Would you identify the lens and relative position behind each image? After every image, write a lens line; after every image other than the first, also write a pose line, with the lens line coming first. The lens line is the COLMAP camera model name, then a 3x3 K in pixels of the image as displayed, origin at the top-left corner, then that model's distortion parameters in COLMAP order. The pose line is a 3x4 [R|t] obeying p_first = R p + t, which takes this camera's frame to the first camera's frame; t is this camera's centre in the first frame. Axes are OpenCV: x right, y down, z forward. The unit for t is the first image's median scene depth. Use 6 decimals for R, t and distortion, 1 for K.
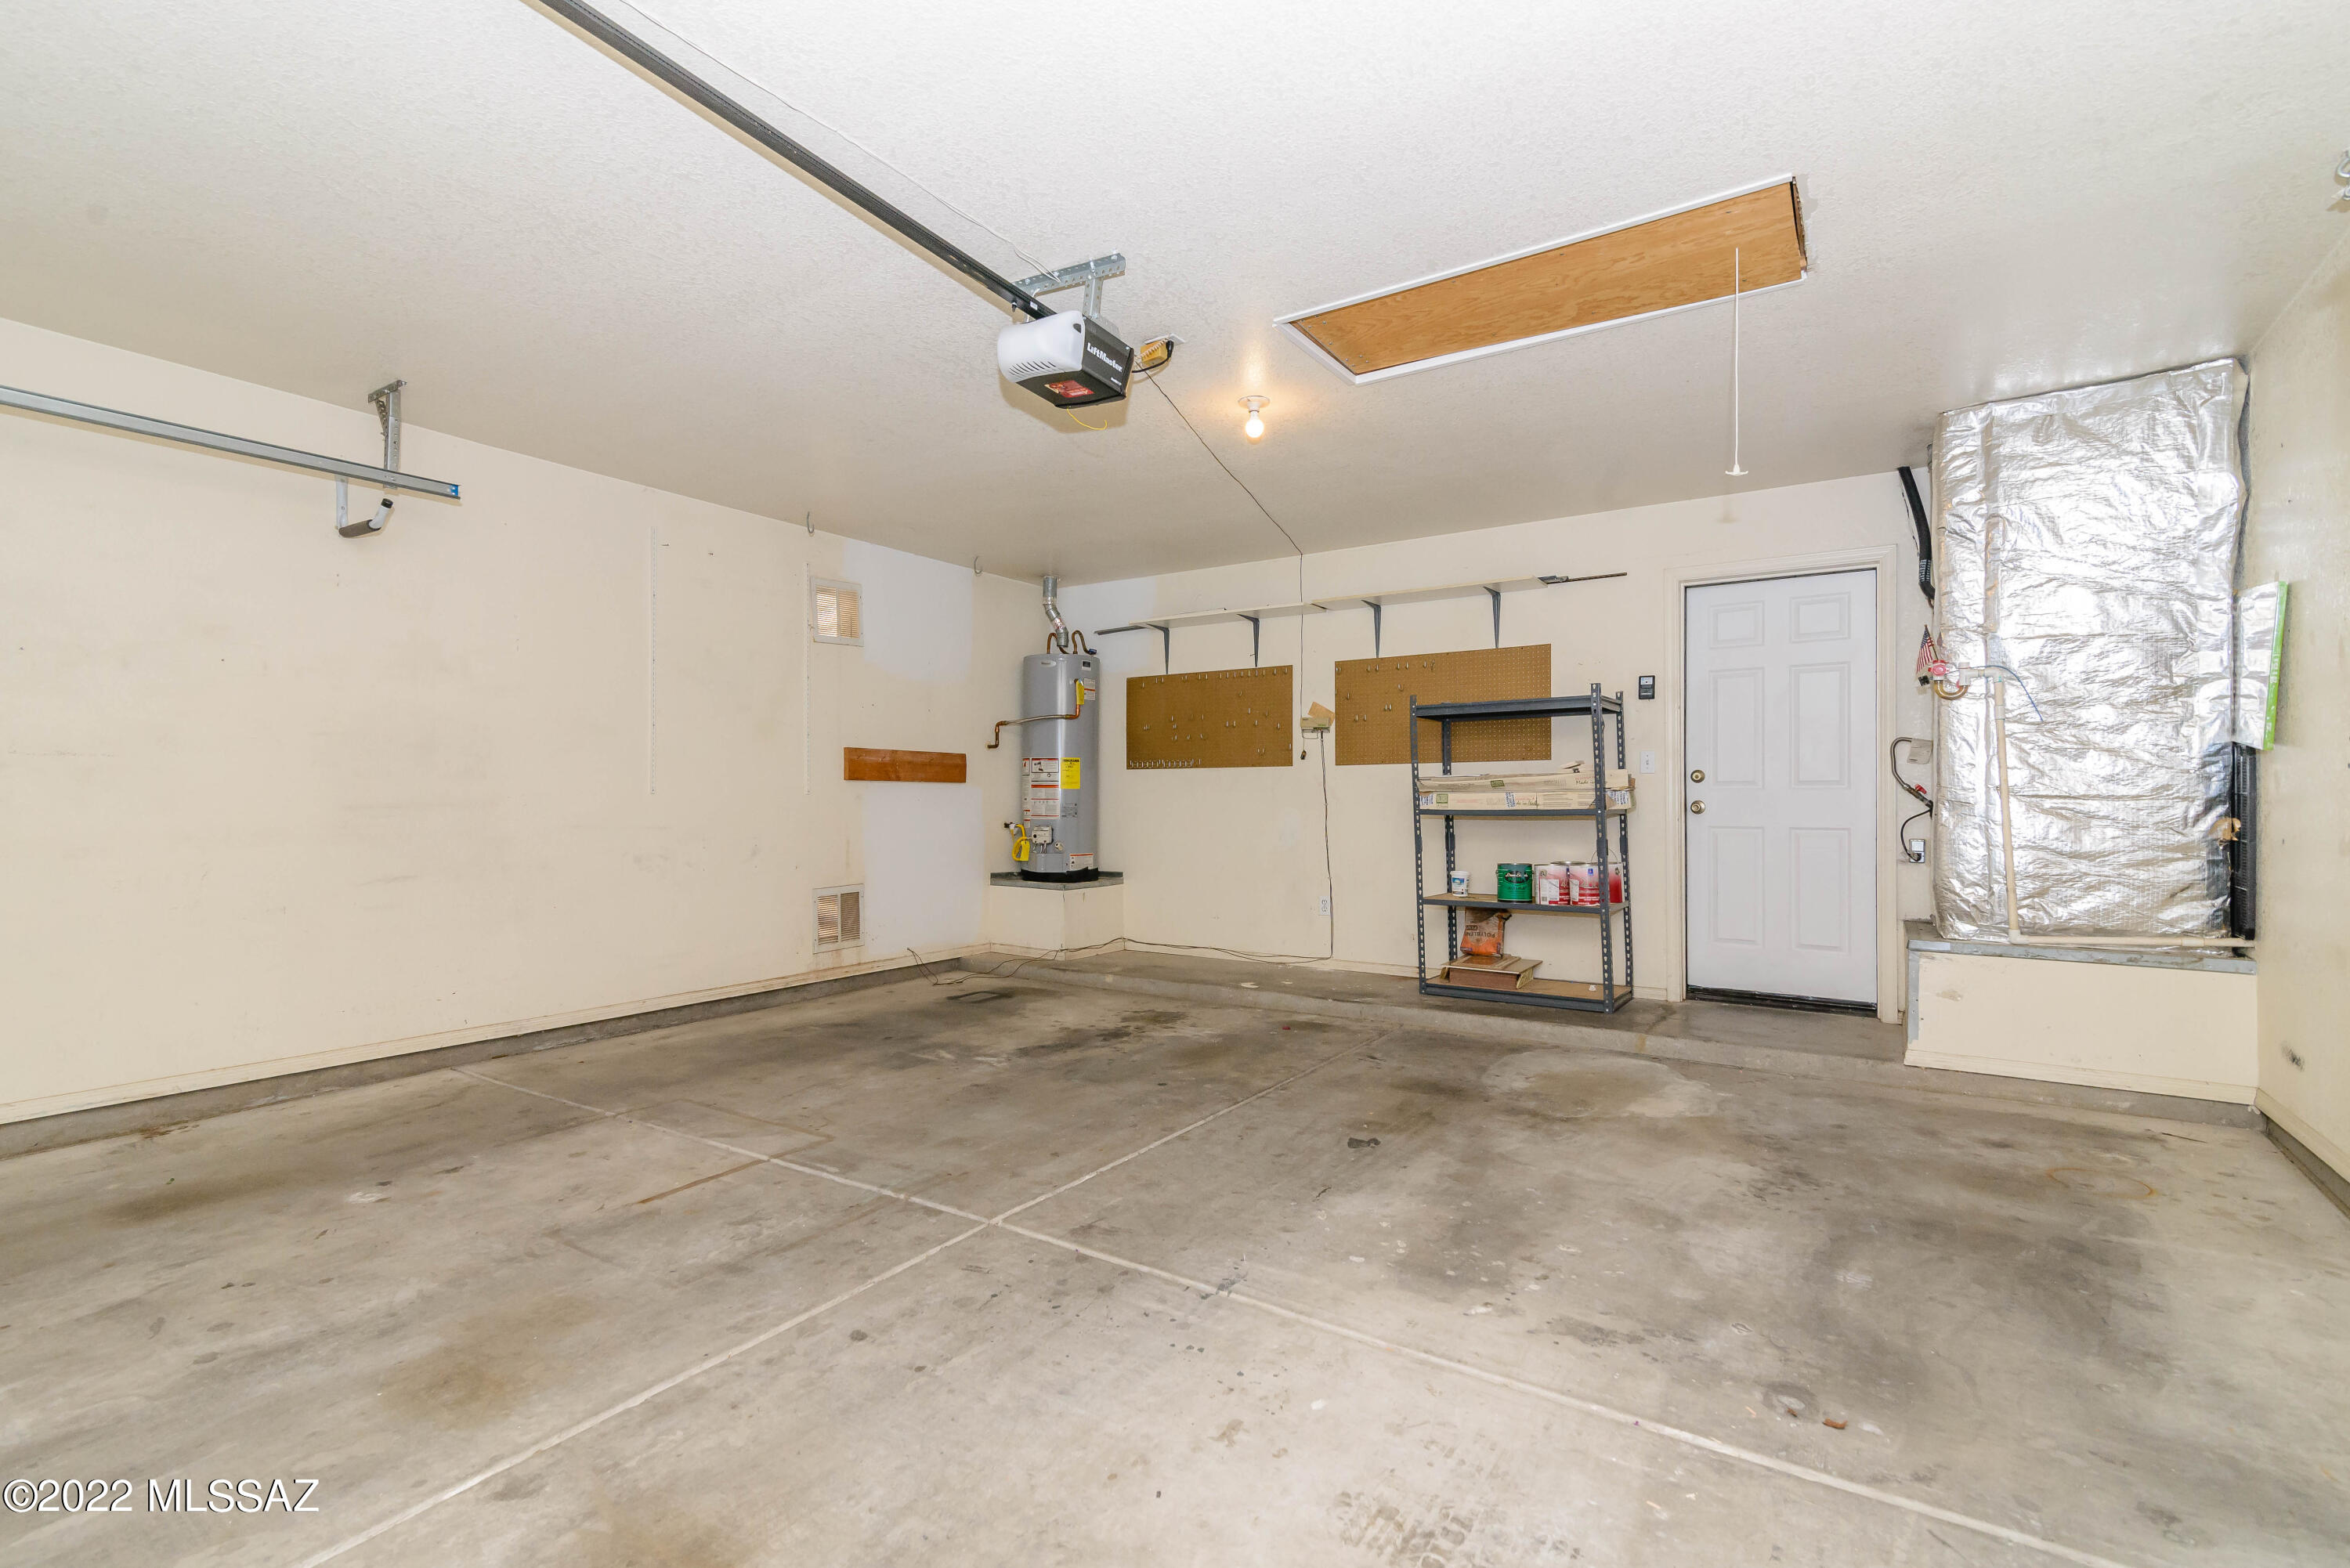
lens RADIAL K [[1081.0, 0, 1175.0], [0, 1081.0, 784.0], [0, 0, 1]] dist [0.017452, -0.000290]
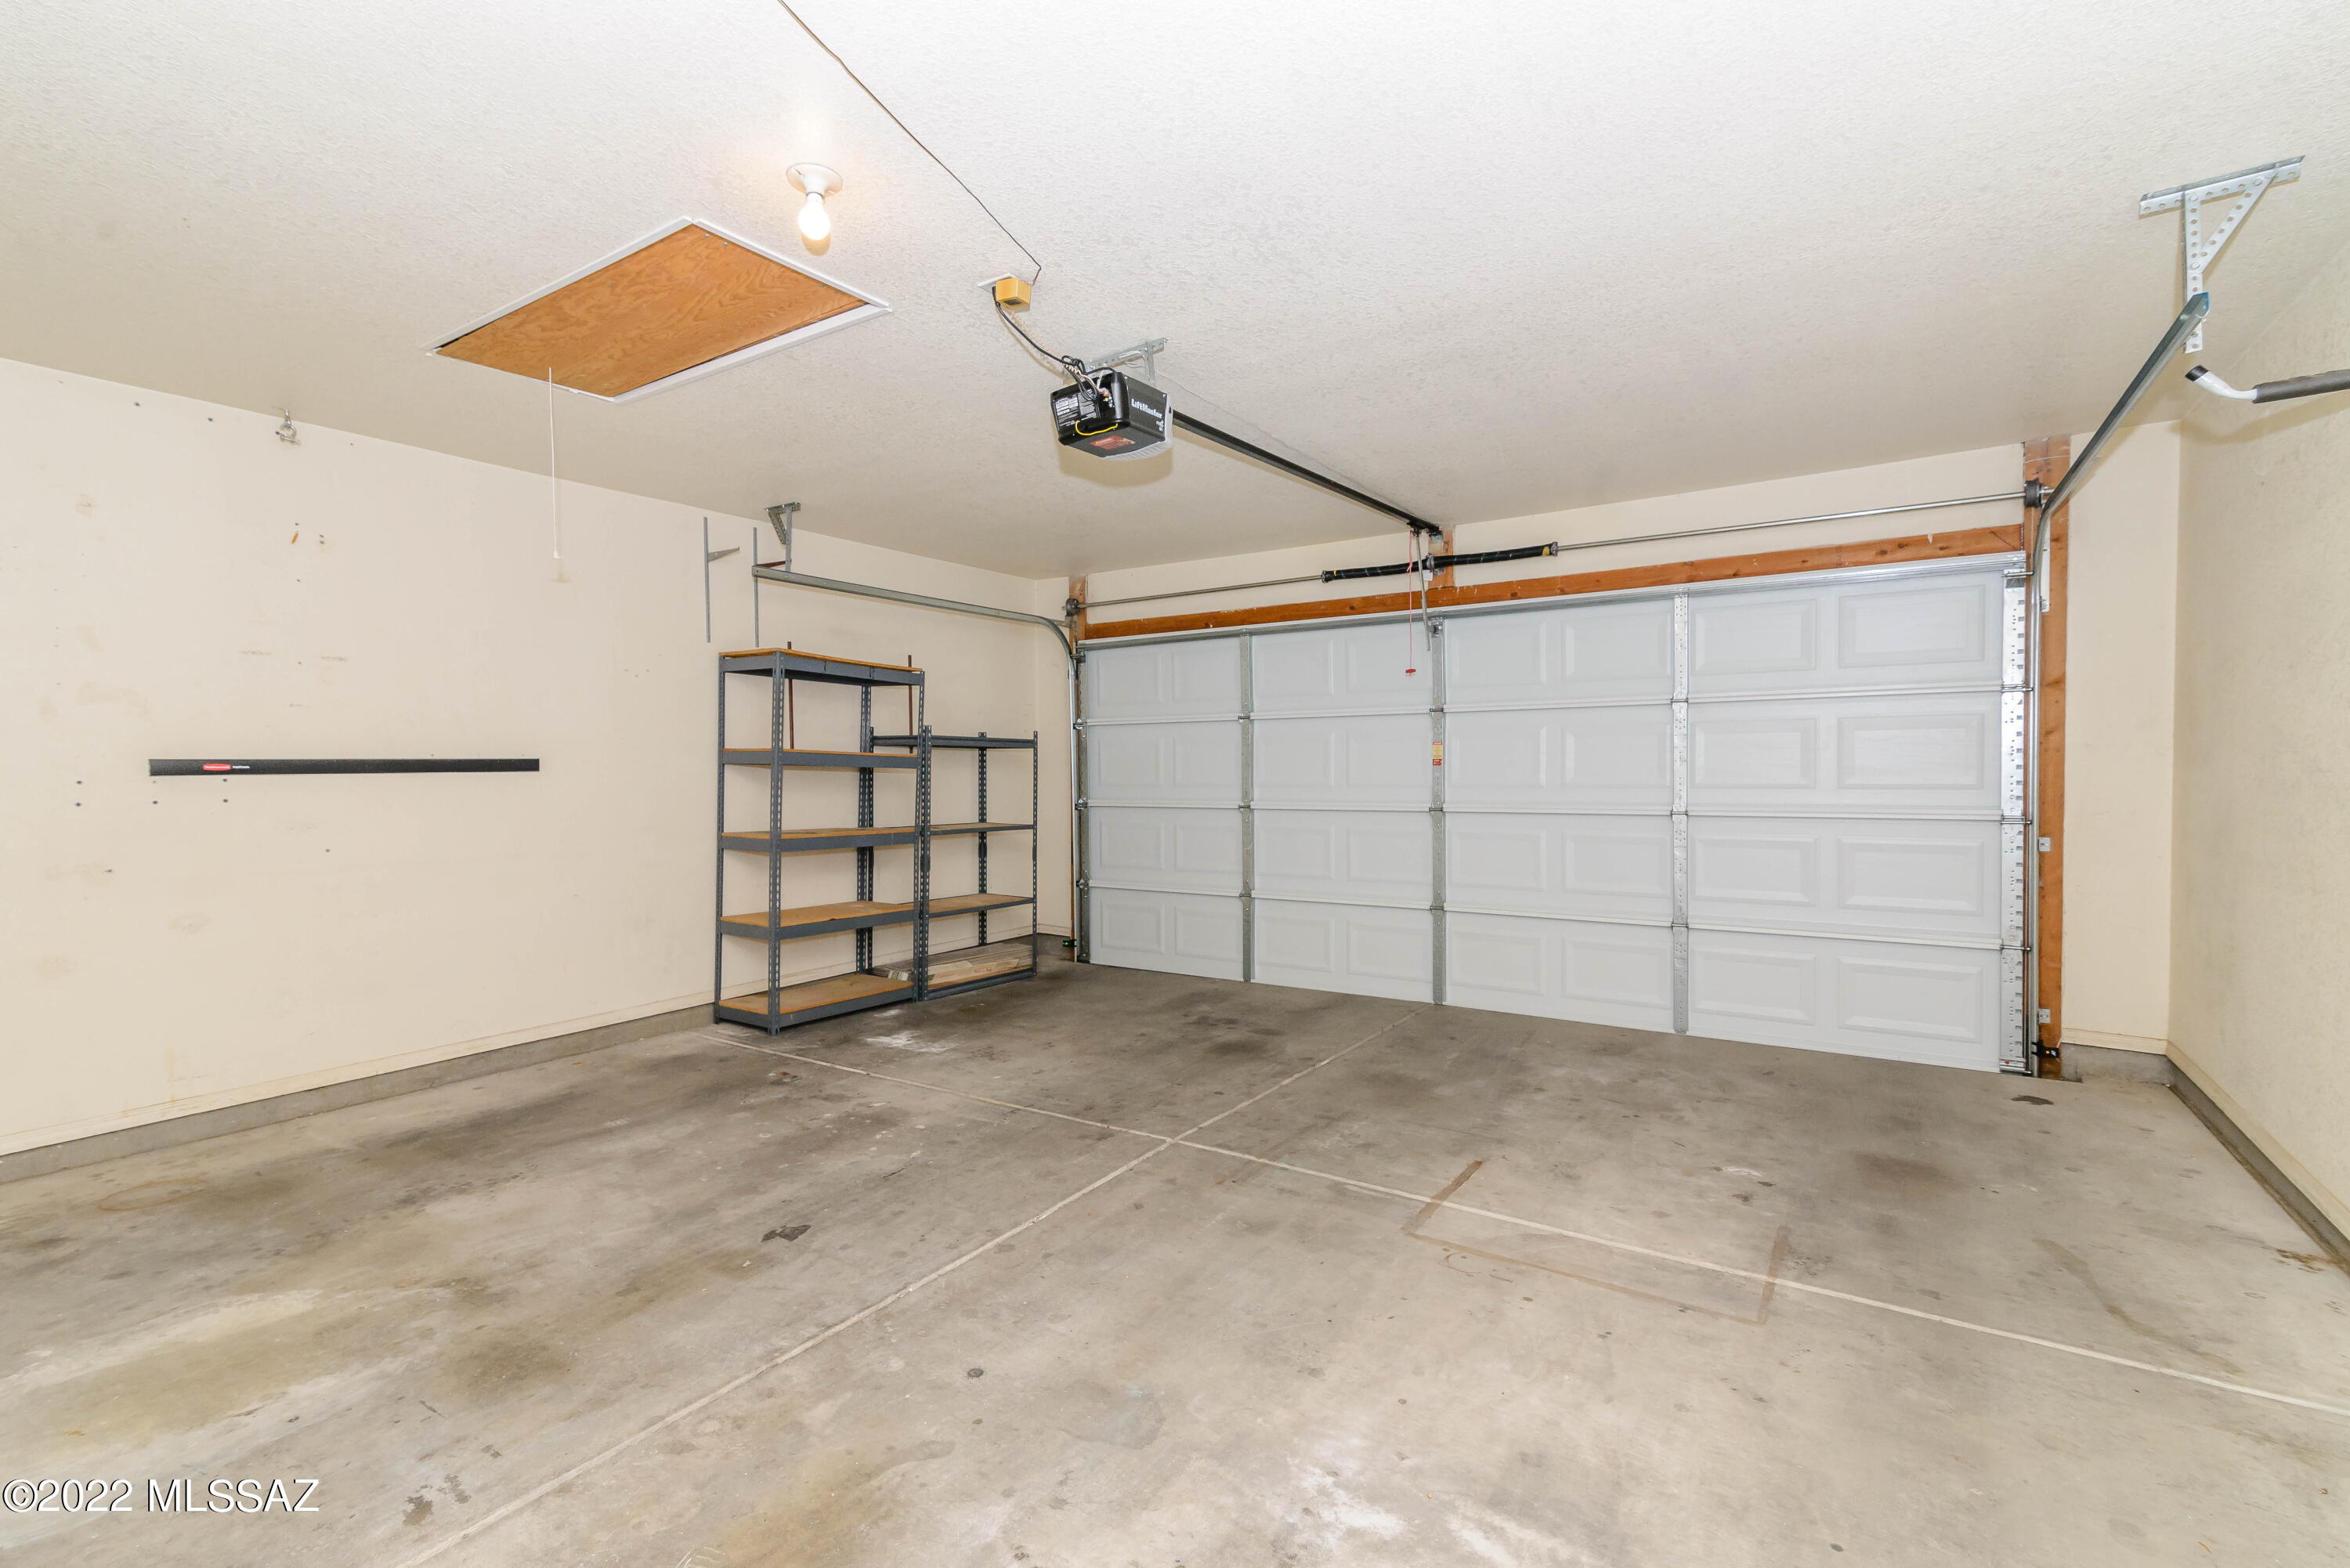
lens RADIAL K [[1060.7, 0, 1144.4], [0, 1060.7, 782.4], [0, 0, 1]] dist [0.017003, -0.000259]
pose [[-0.999635, 0.008875, 0.025508, -0.142558], [0.008949, 0.999956, 0.002794, -0.029289], [-0.025482, 0.003022, -0.999671, 1.923069]]
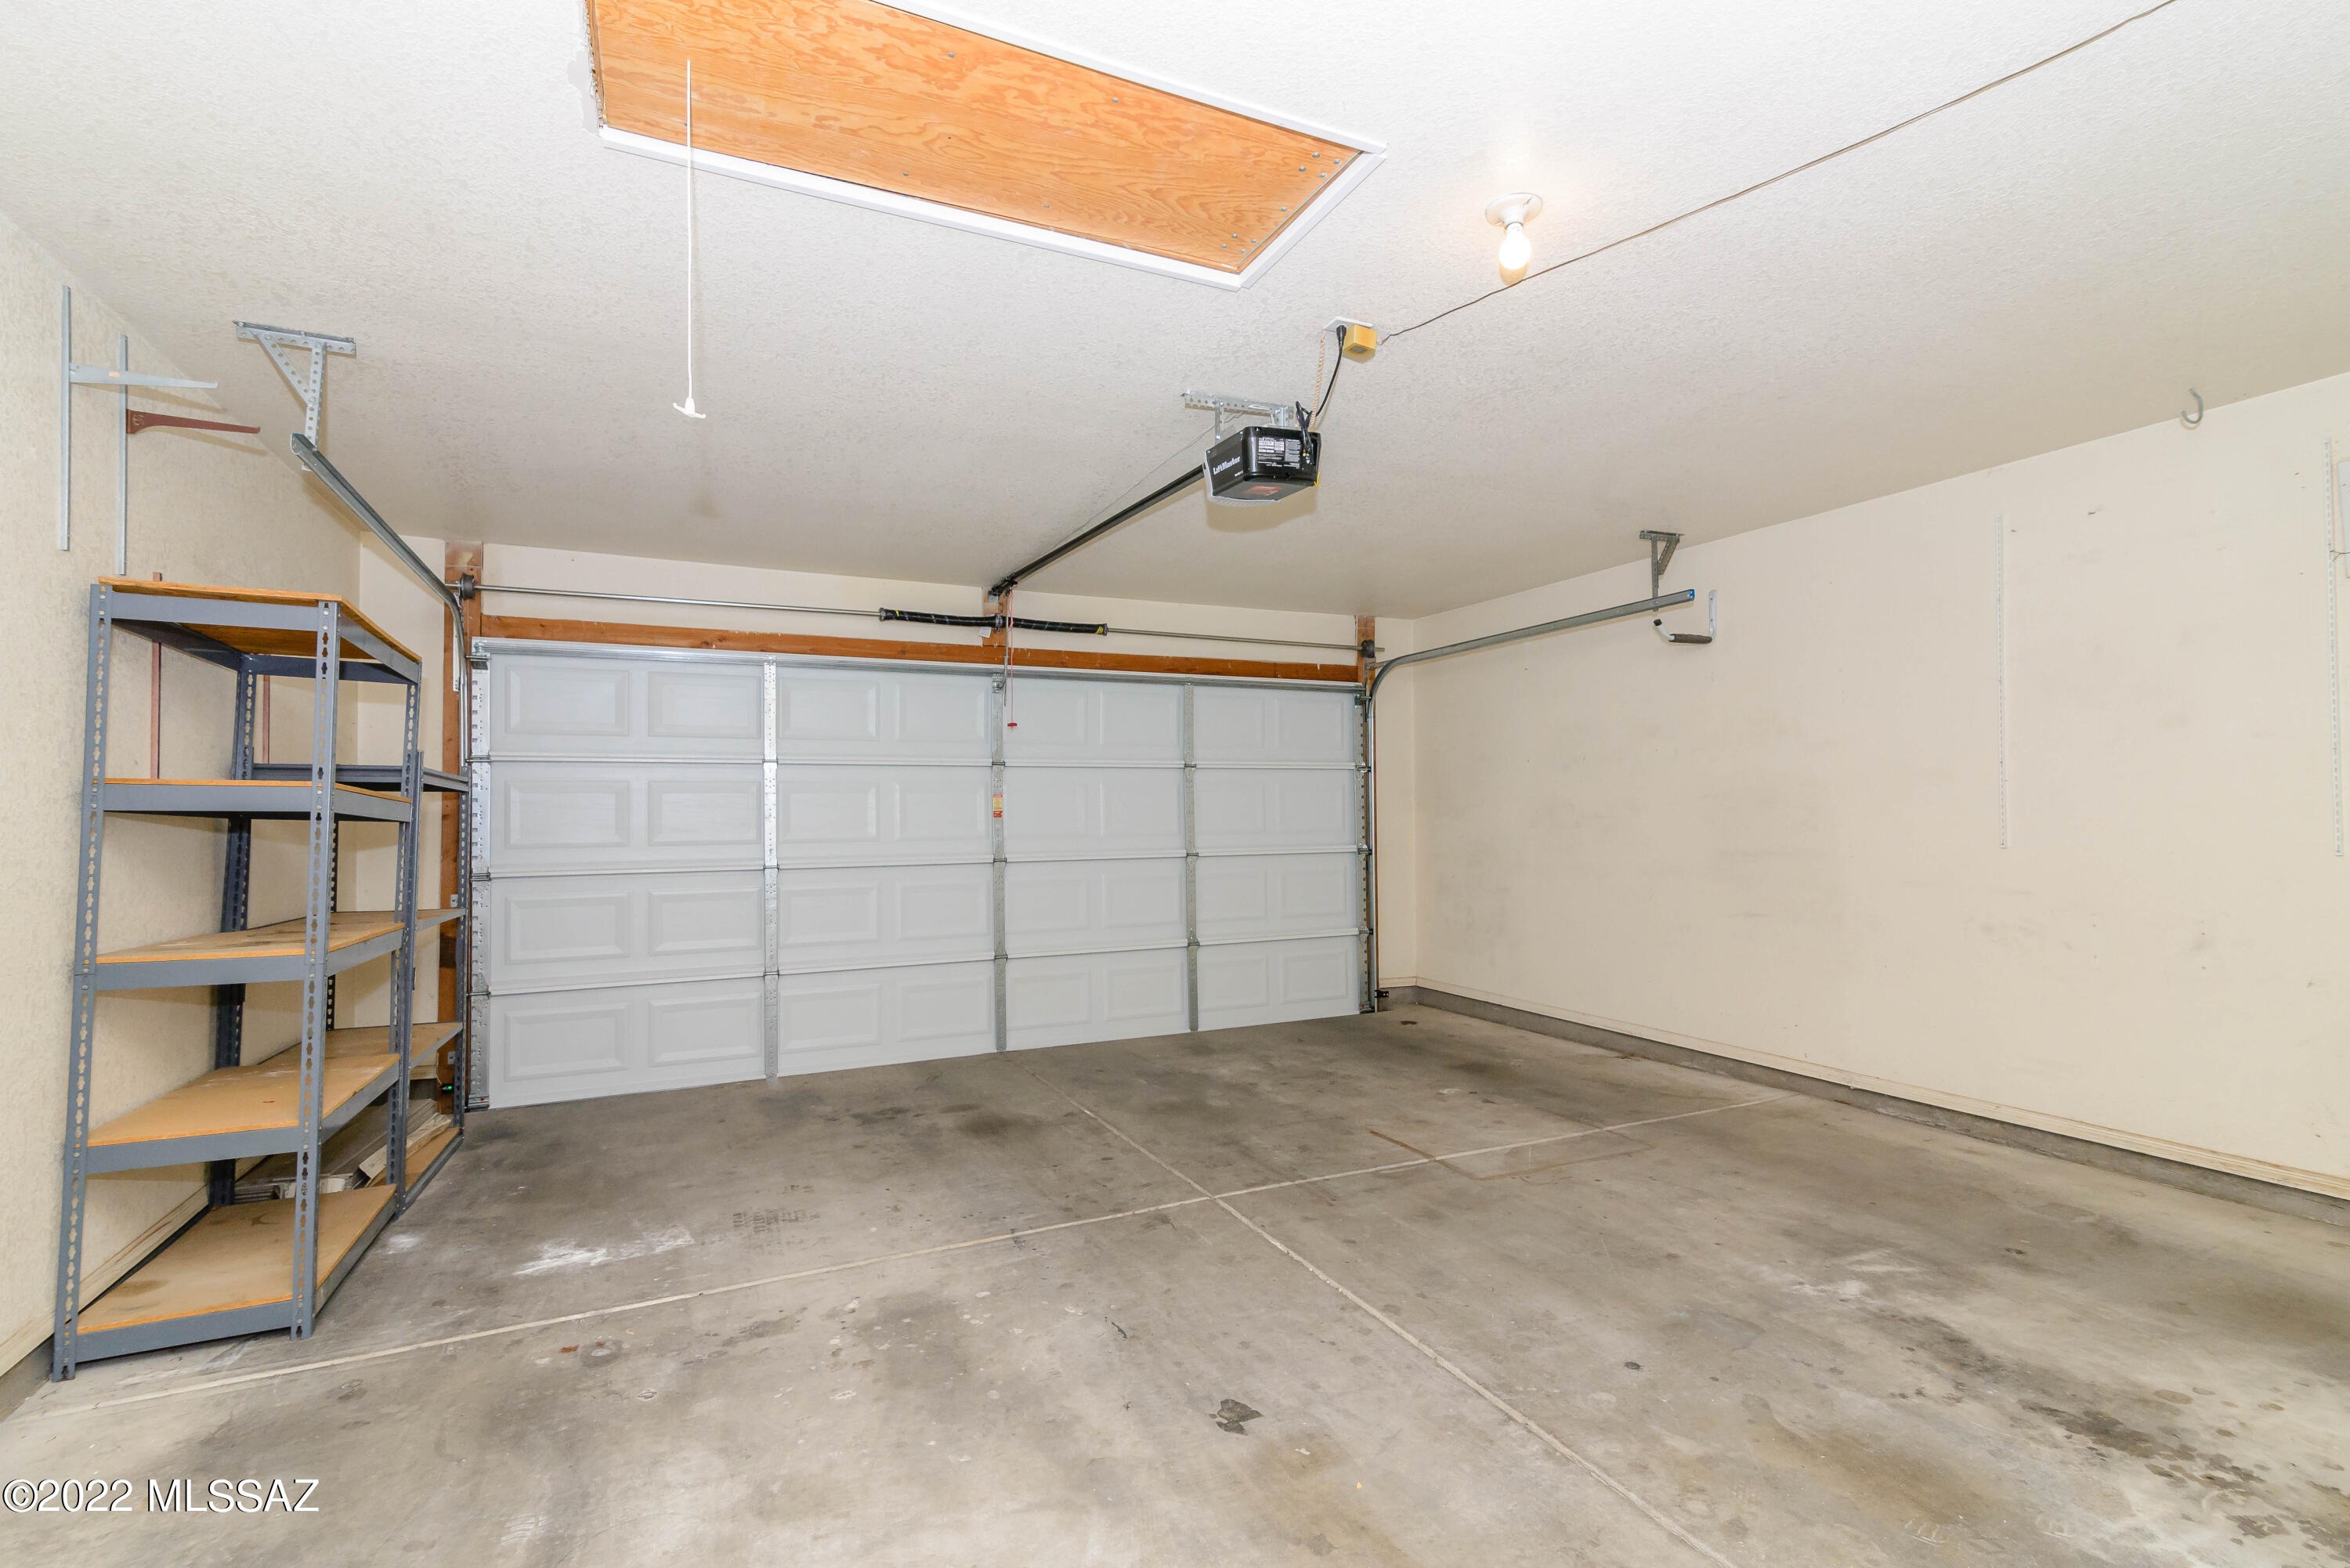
lens RADIAL K [[1081.0, 0, 1175.0], [0, 1081.0, 784.0], [0, 0, 1]] dist [0.017452, -0.000290]
pose [[-0.532560, -0.018273, -0.846195, 0.798886], [0.020204, 0.999208, -0.034292, -0.035694], [0.846151, -0.035359, -0.531768, 1.396525]]
